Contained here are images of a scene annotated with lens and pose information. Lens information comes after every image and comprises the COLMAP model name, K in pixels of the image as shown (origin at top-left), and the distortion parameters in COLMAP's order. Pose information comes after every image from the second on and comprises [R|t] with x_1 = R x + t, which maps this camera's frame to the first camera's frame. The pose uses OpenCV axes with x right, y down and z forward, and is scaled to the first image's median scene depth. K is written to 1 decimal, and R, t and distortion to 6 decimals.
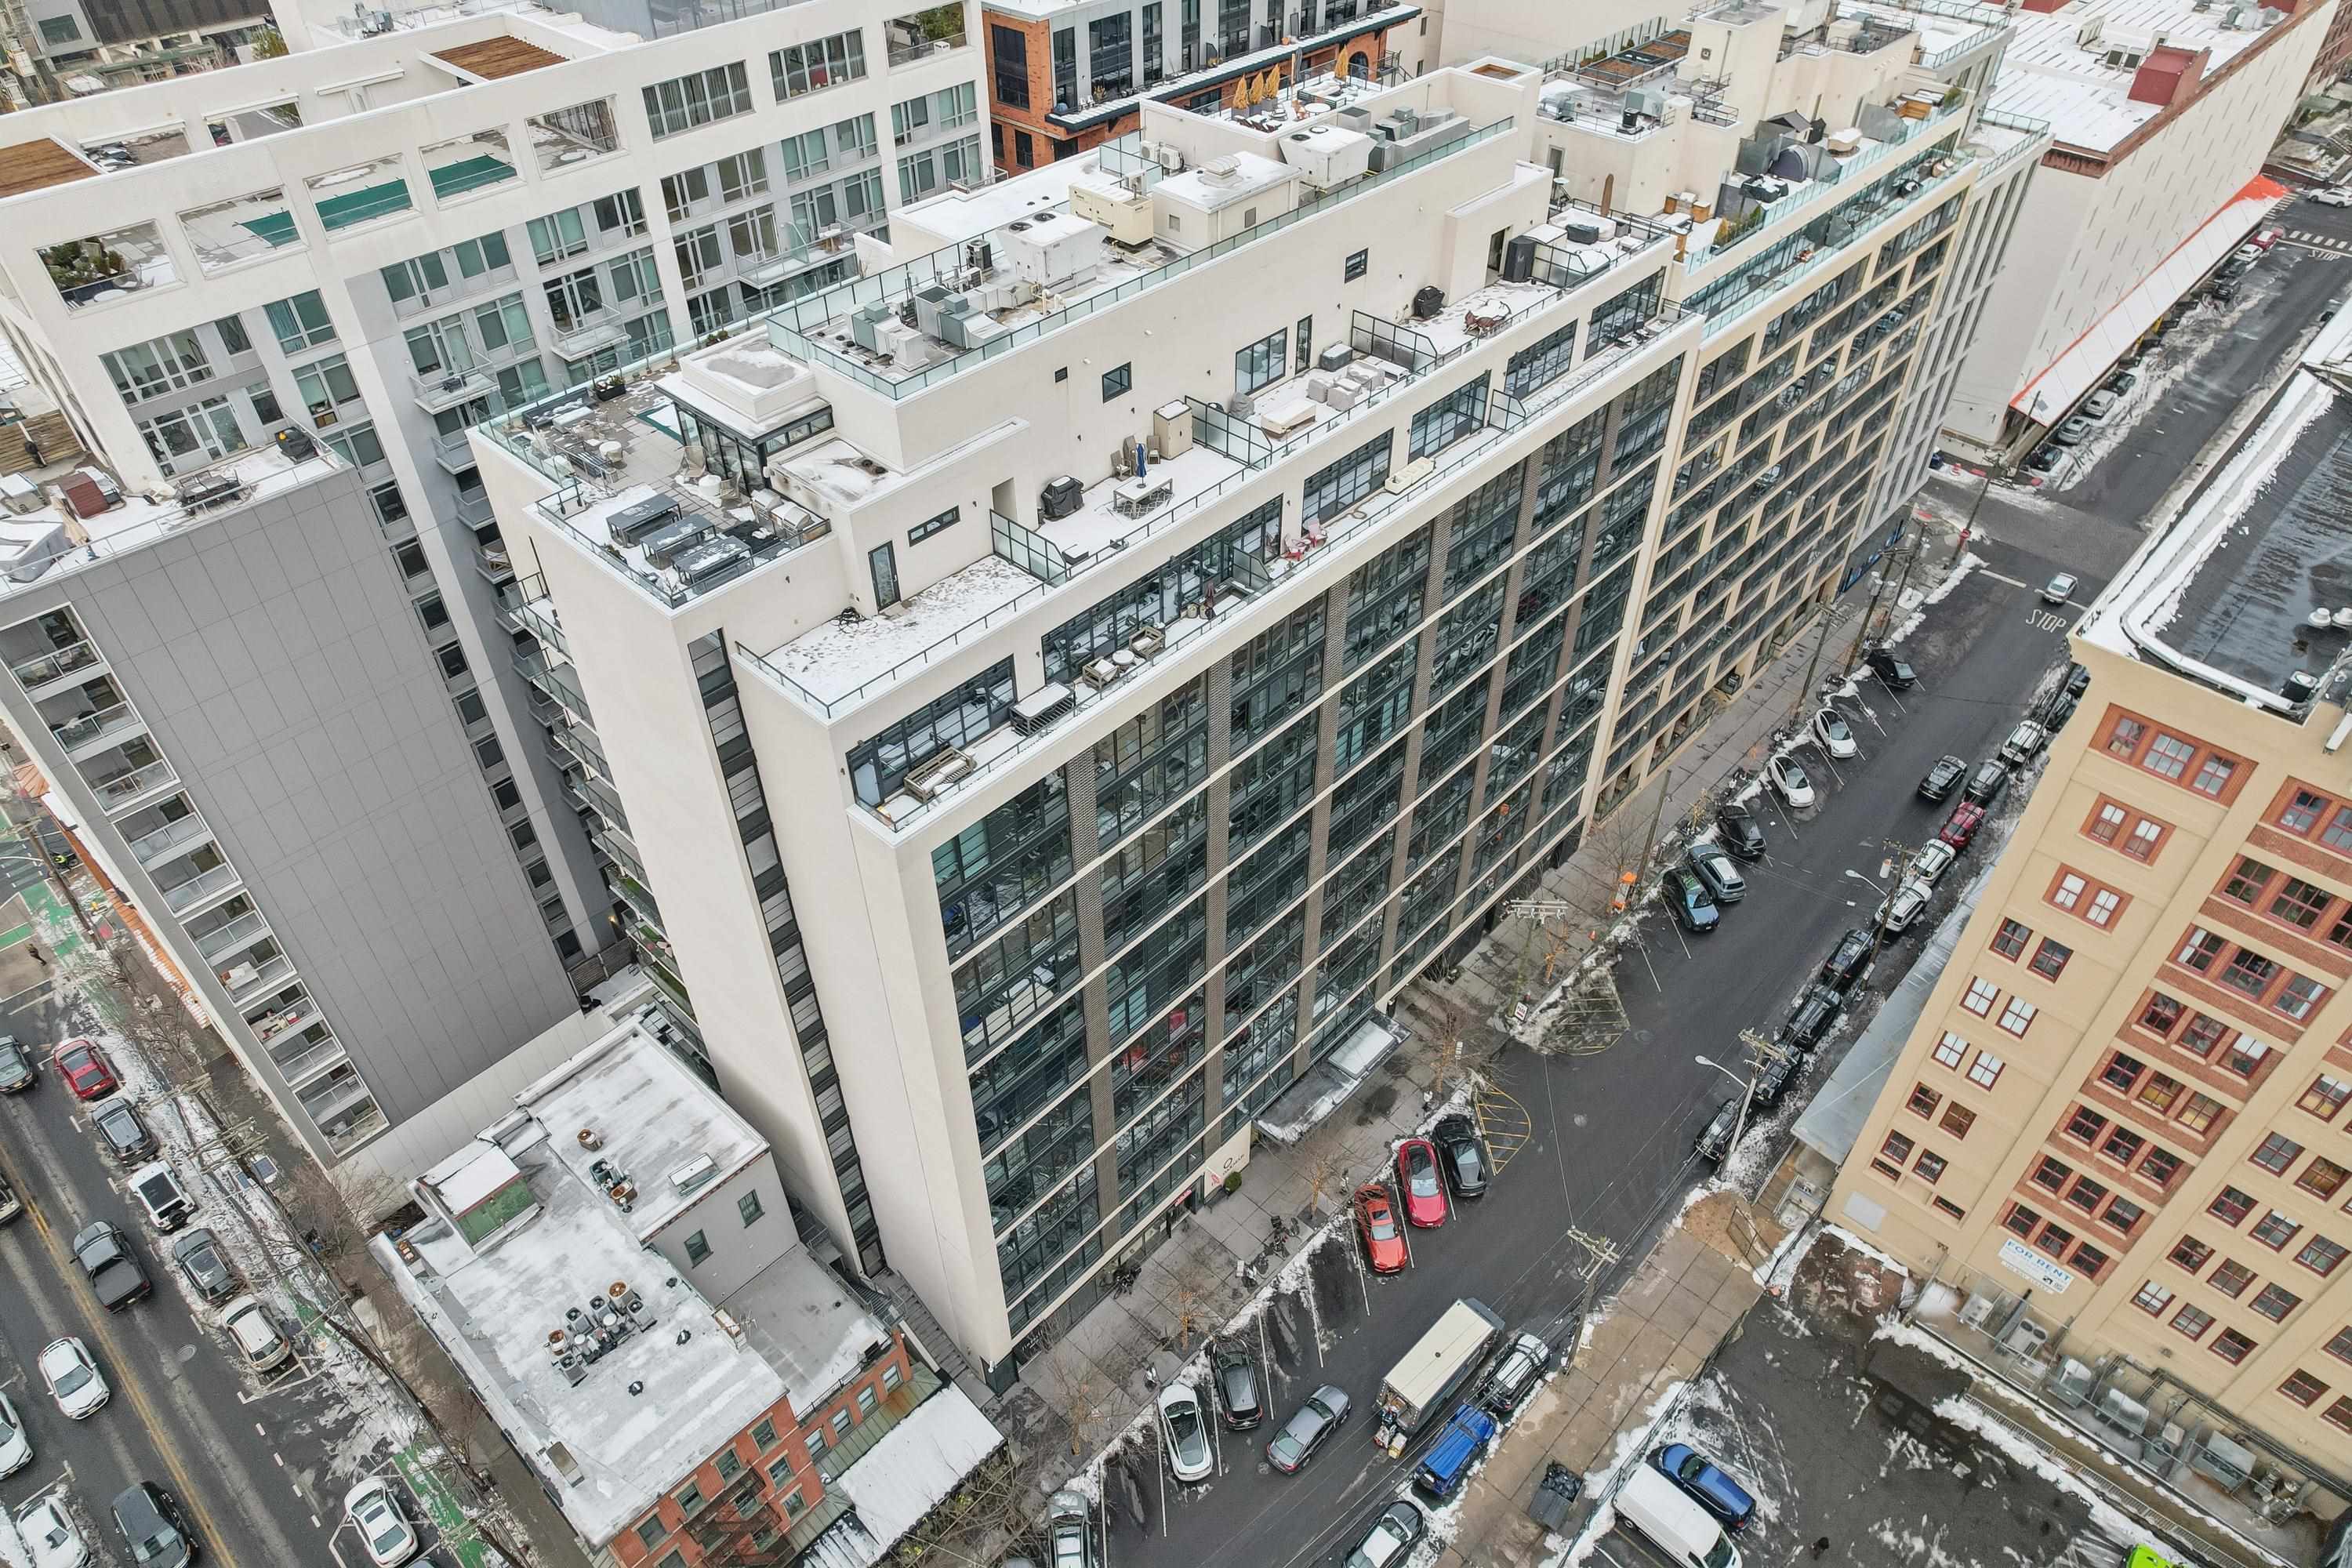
lens RADIAL K [[1512.6, 0, 1181.1], [0, 1512.6, 791.5], [0, 0, 1]] dist [-0.104246, 0.090344]
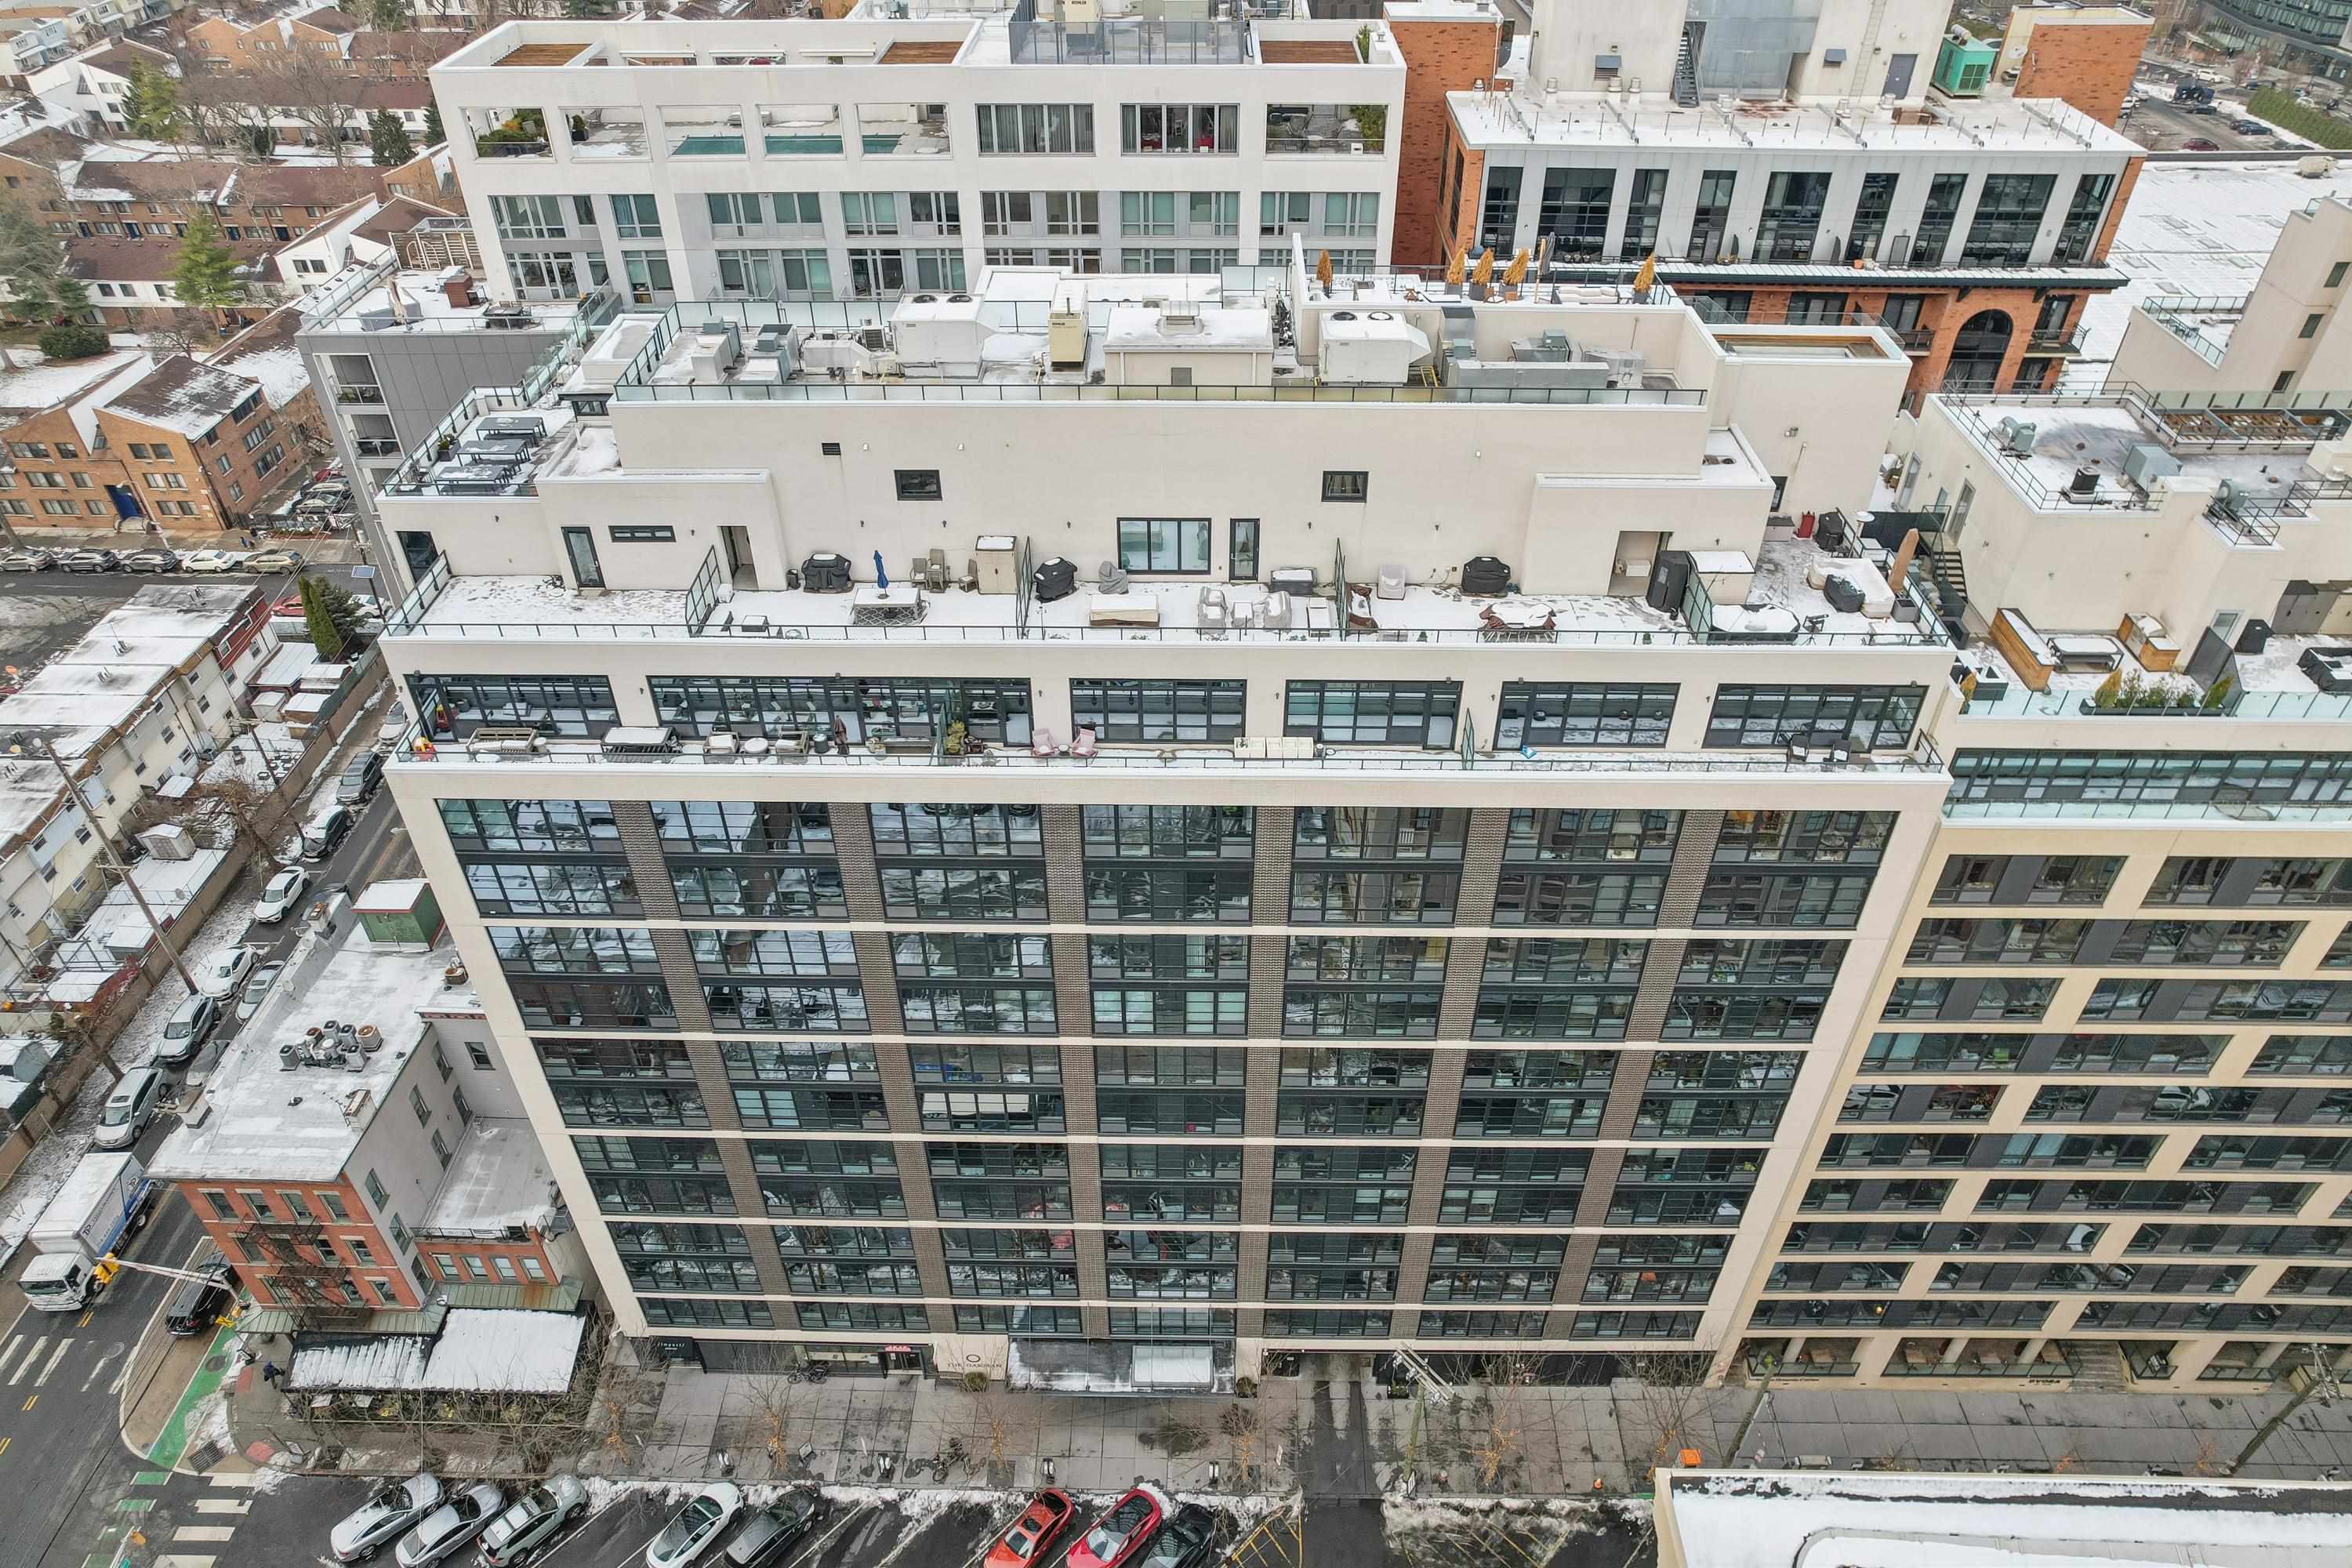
lens RADIAL K [[1512.6, 0, 1181.1], [0, 1512.6, 791.5], [0, 0, 1]] dist [-0.104246, 0.090344]
pose [[0.670909, 0.464917, -0.577696, 0.546226], [-0.499609, 0.859090, 0.111155, -0.237667], [0.547971, 0.214048, 0.808648, 0.317677]]
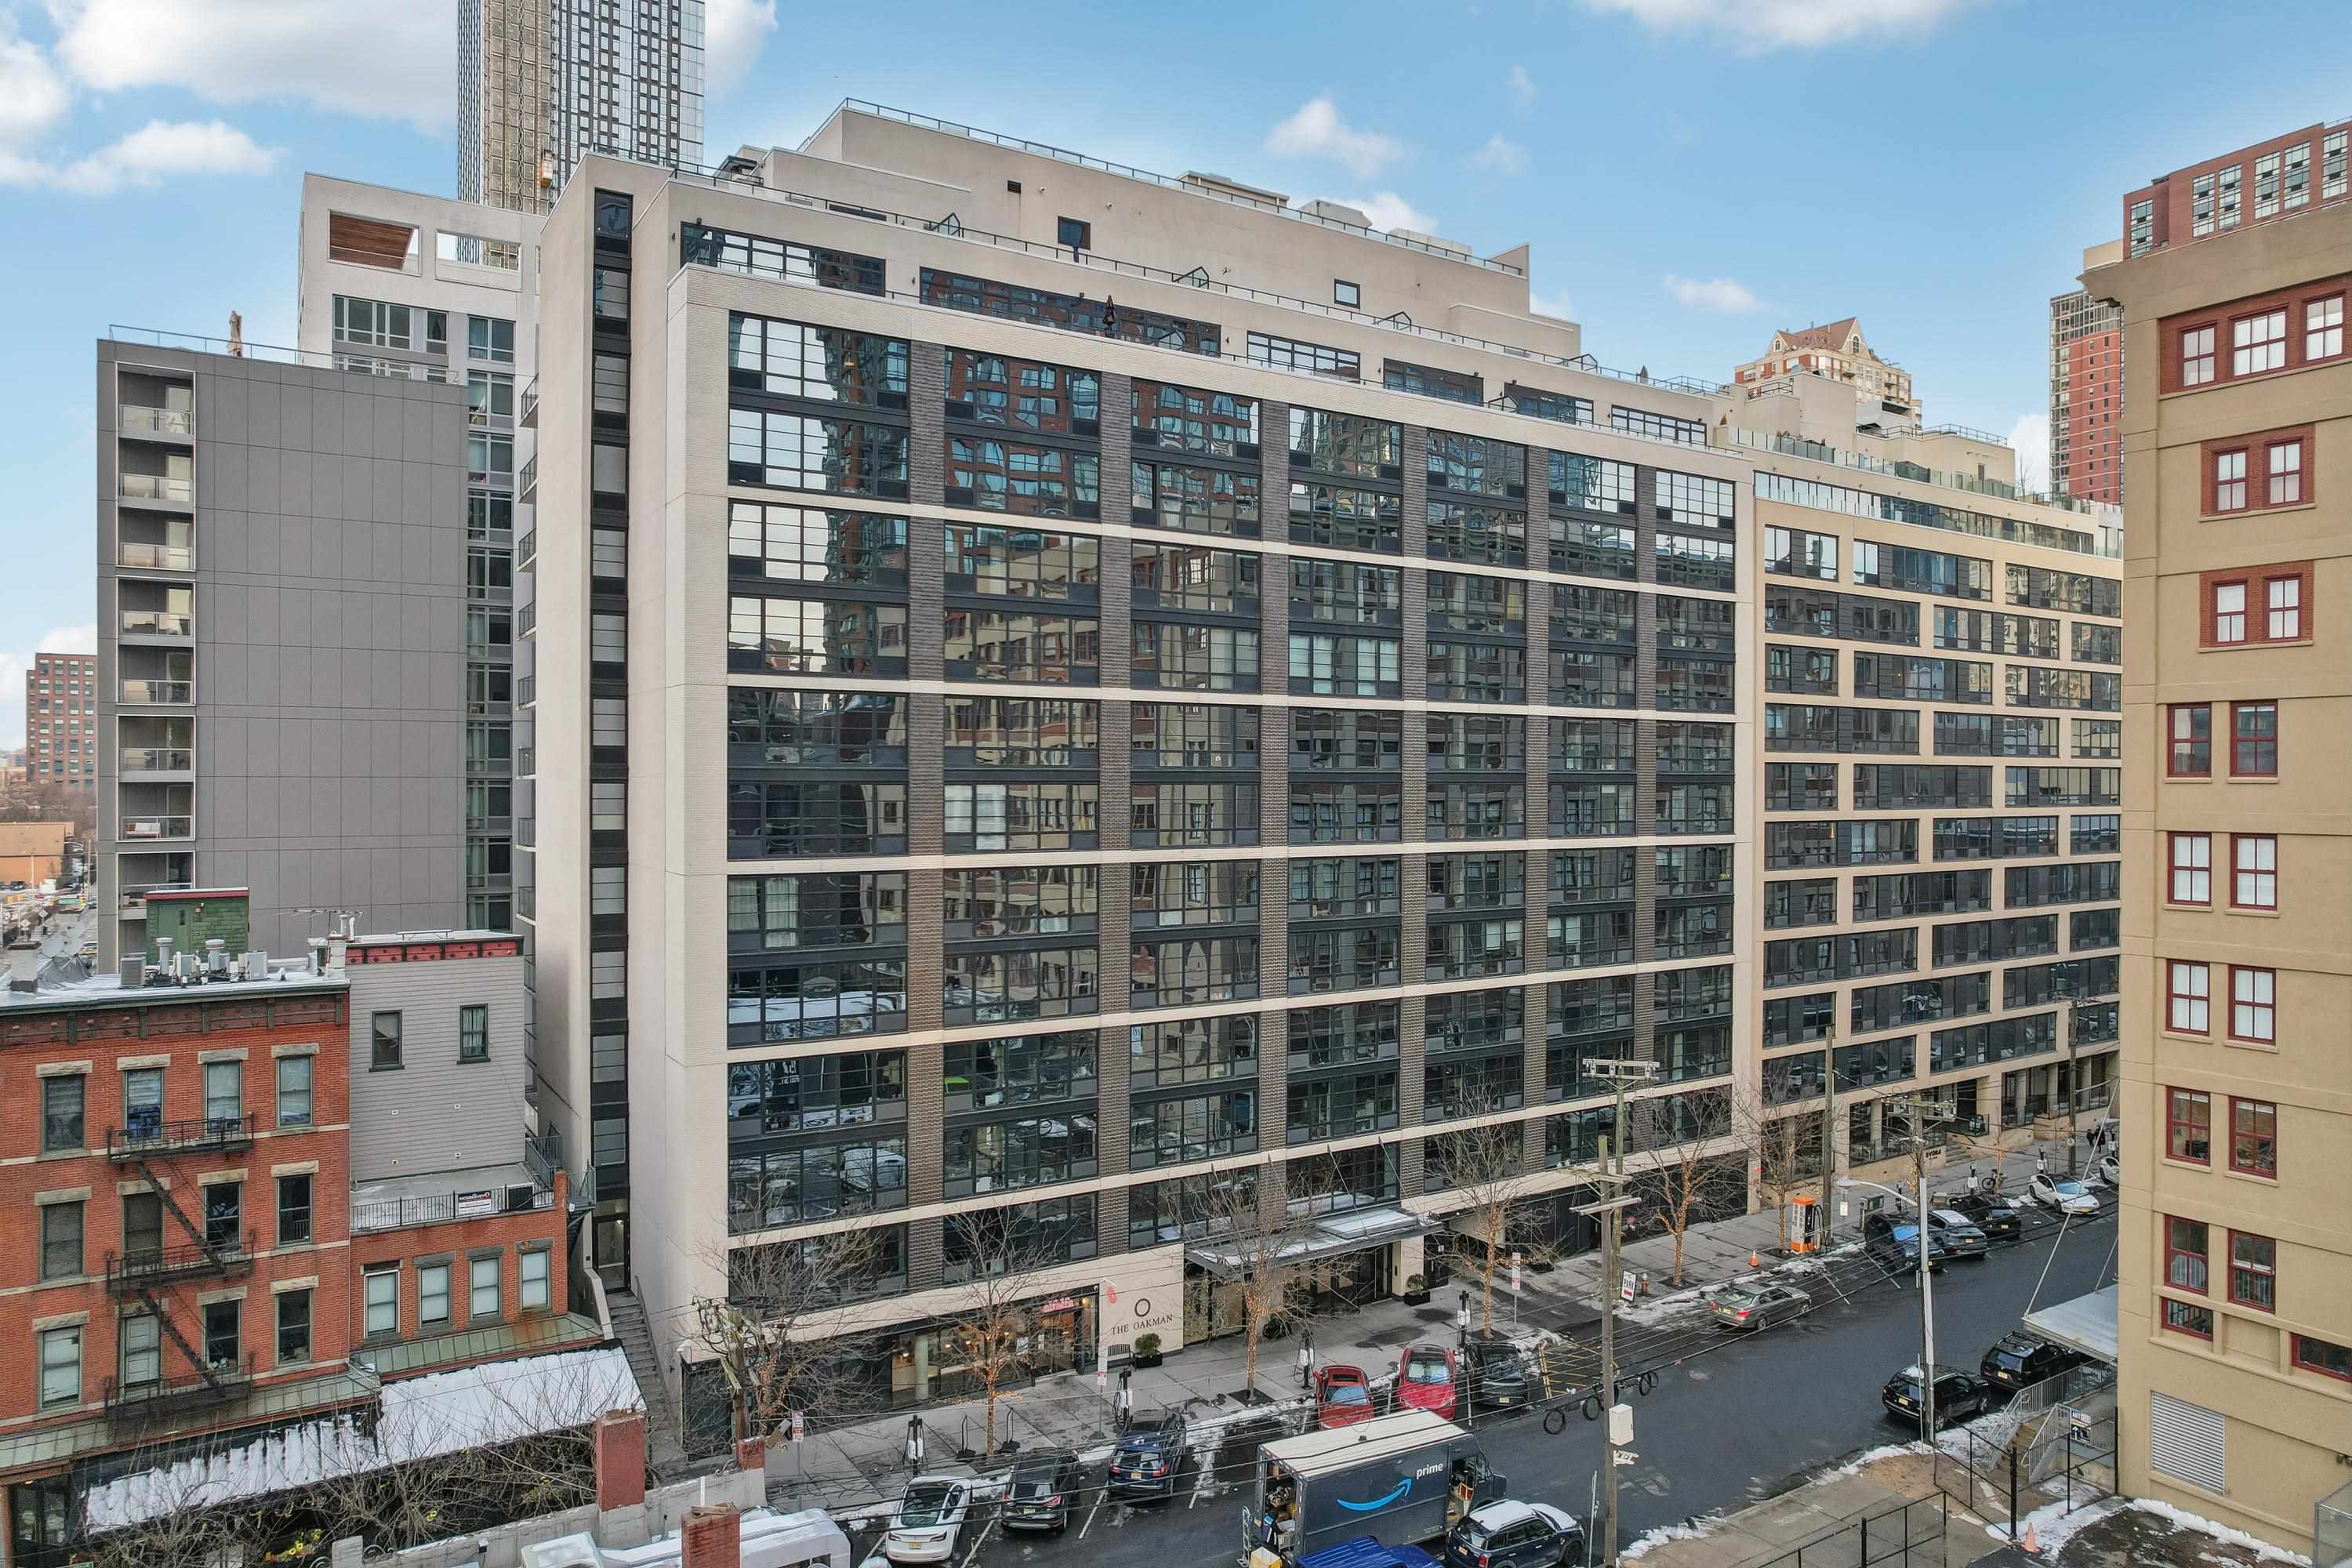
lens RADIAL K [[1512.6, 0, 1181.1], [0, 1512.6, 791.5], [0, 0, 1]] dist [-0.104246, 0.090344]
pose [[0.967698, 0.008223, -0.251977, 0.255889], [-0.174187, 0.744361, -0.644659, 0.593819], [0.182261, 0.667727, 0.721749, 0.397651]]
